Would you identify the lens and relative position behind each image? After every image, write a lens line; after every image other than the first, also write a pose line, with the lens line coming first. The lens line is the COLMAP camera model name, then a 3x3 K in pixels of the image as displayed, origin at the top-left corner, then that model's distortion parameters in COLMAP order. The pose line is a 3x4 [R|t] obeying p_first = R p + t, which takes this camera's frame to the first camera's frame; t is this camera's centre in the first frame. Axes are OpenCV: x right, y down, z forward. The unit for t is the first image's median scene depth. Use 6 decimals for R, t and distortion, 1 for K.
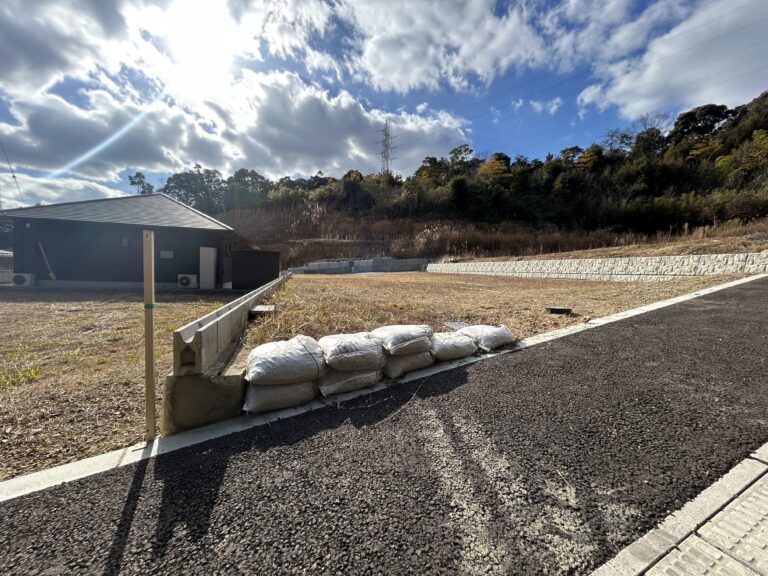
lens RADIAL K [[311.1, 0, 382.6], [0, 311.1, 287.8], [0, 0, 1]] dist [-0.001566, 0.000244]
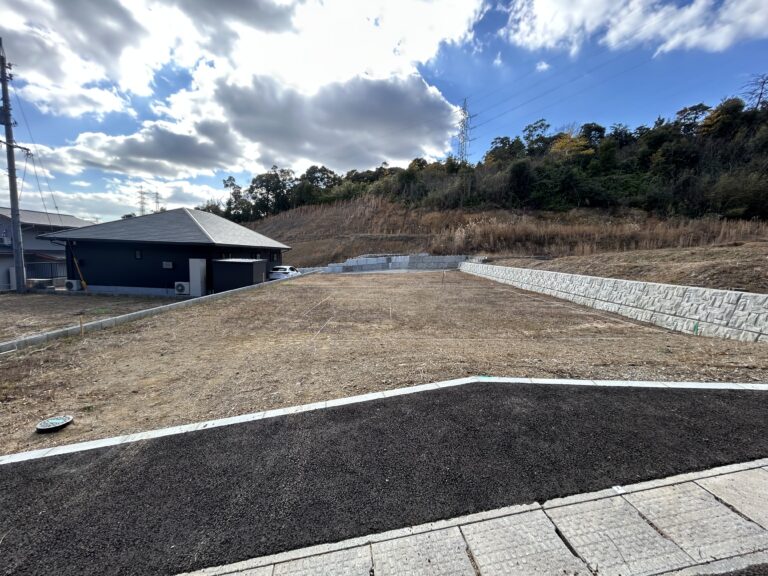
lens RADIAL K [[311.1, 0, 382.6], [0, 311.1, 287.8], [0, 0, 1]] dist [-0.001566, 0.000244]
pose [[0.961652, 0.031722, -0.272431, 0.127891], [-0.019480, 0.998680, 0.047524, -0.028983], [0.273579, -0.040394, 0.961001, 0.029545]]
